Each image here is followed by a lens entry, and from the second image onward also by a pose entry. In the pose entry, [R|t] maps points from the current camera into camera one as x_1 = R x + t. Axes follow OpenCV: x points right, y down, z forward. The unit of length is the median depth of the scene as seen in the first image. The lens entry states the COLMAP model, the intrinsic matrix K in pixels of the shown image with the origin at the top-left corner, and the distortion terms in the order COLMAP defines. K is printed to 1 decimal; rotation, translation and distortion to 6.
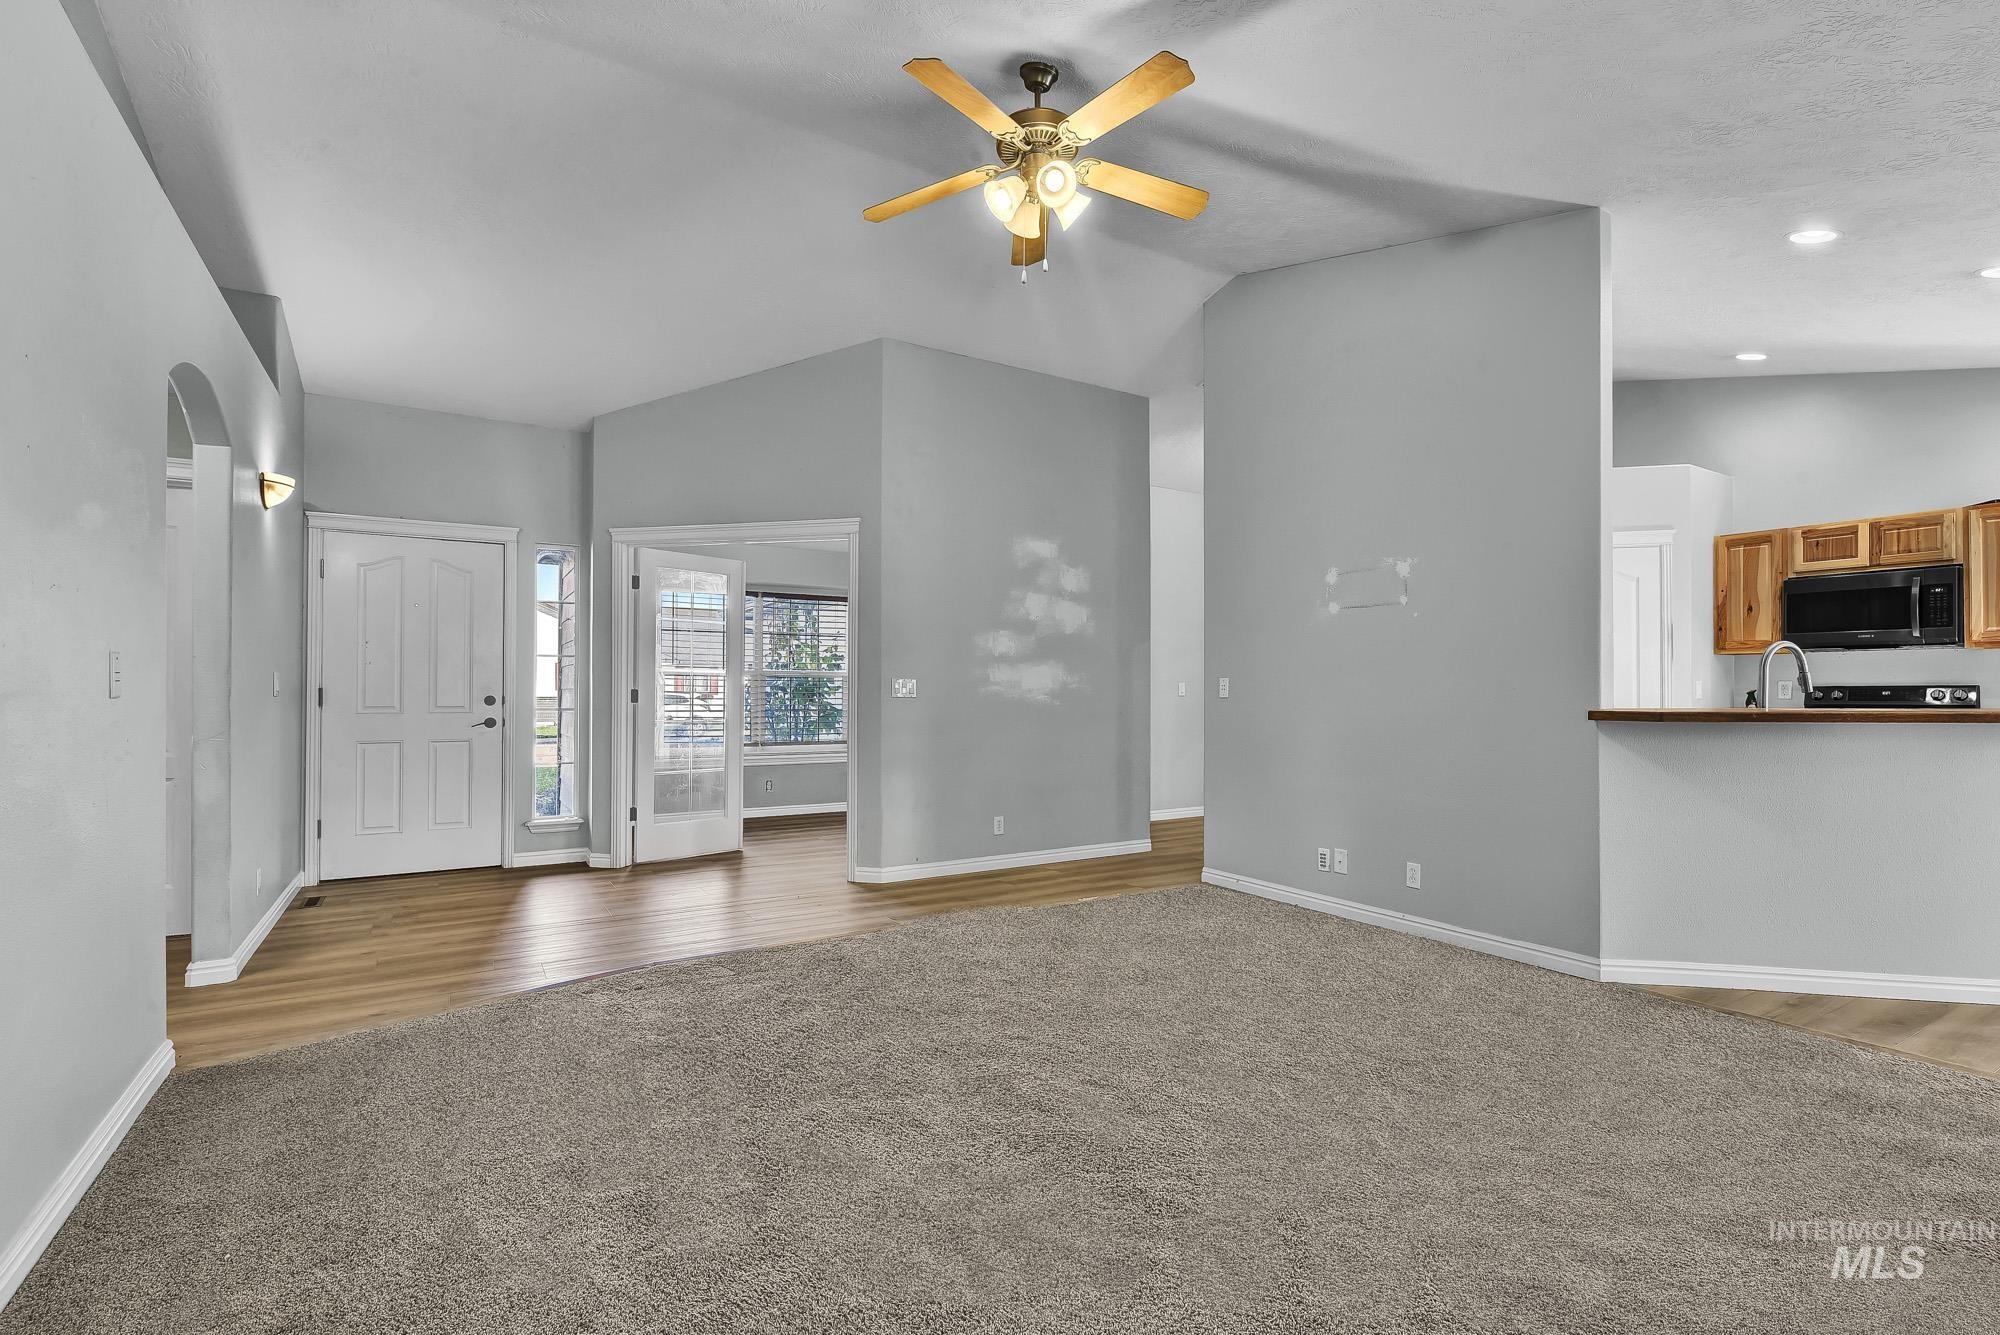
lens RADIAL K [[884.2, 0, 999.5], [0, 884.2, 683.4], [0, 0, 1]] dist [-0.003970, -0.000624]
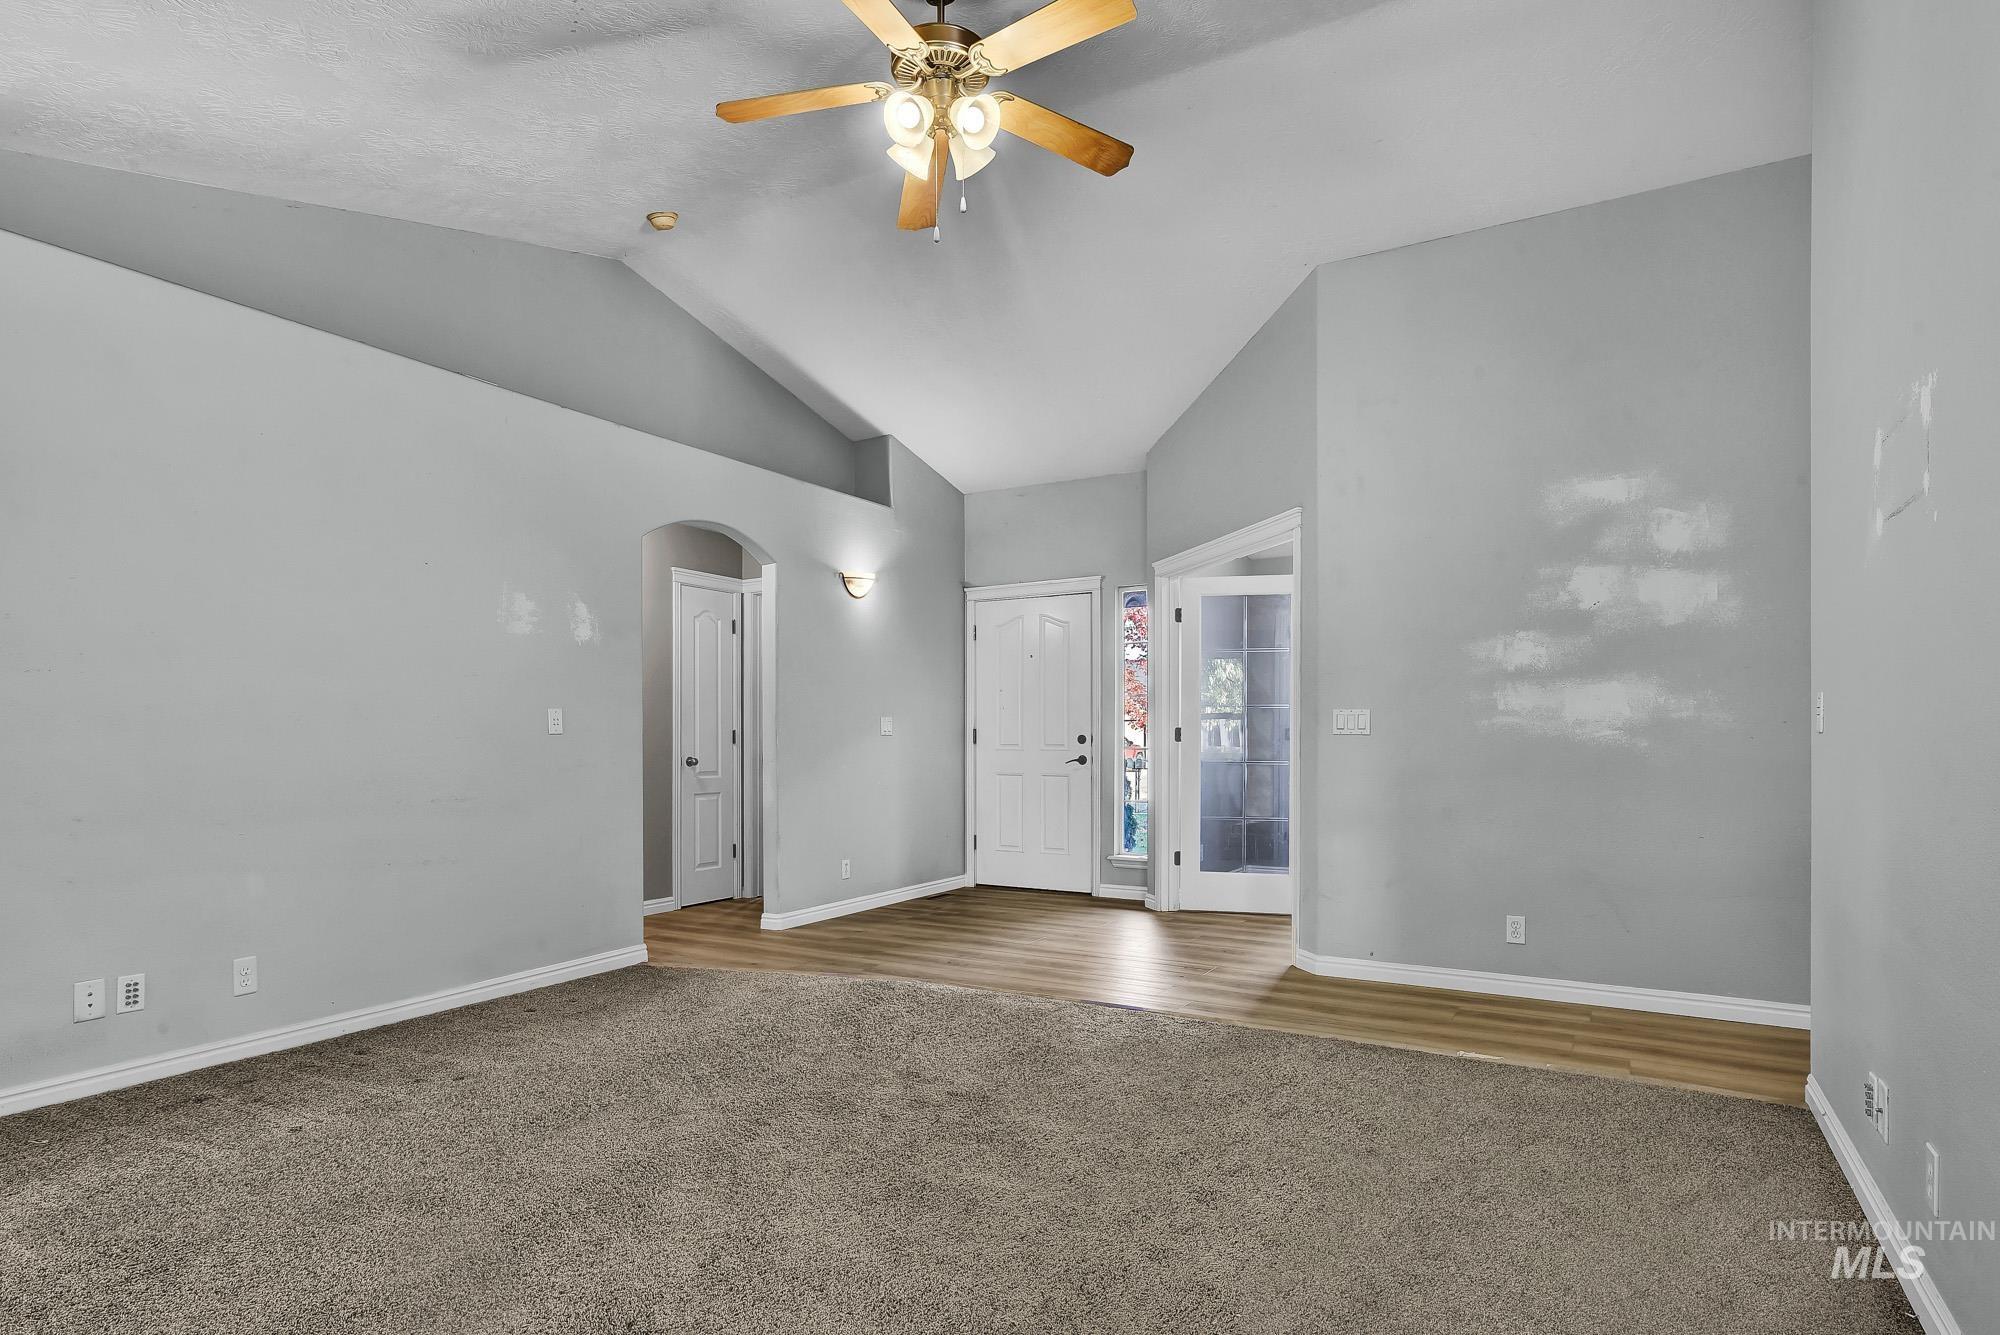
lens RADIAL K [[1064.1, 0, 1010.9], [0, 1064.1, 731.2], [0, 0, 1]] dist [0.006339, 0.000489]
pose [[0.480877, -0.007247, -0.876758, 0.510000], [0.015126, 0.999886, 0.000032, 0.007778], [0.876658, -0.013277, 0.480931, 0.291291]]
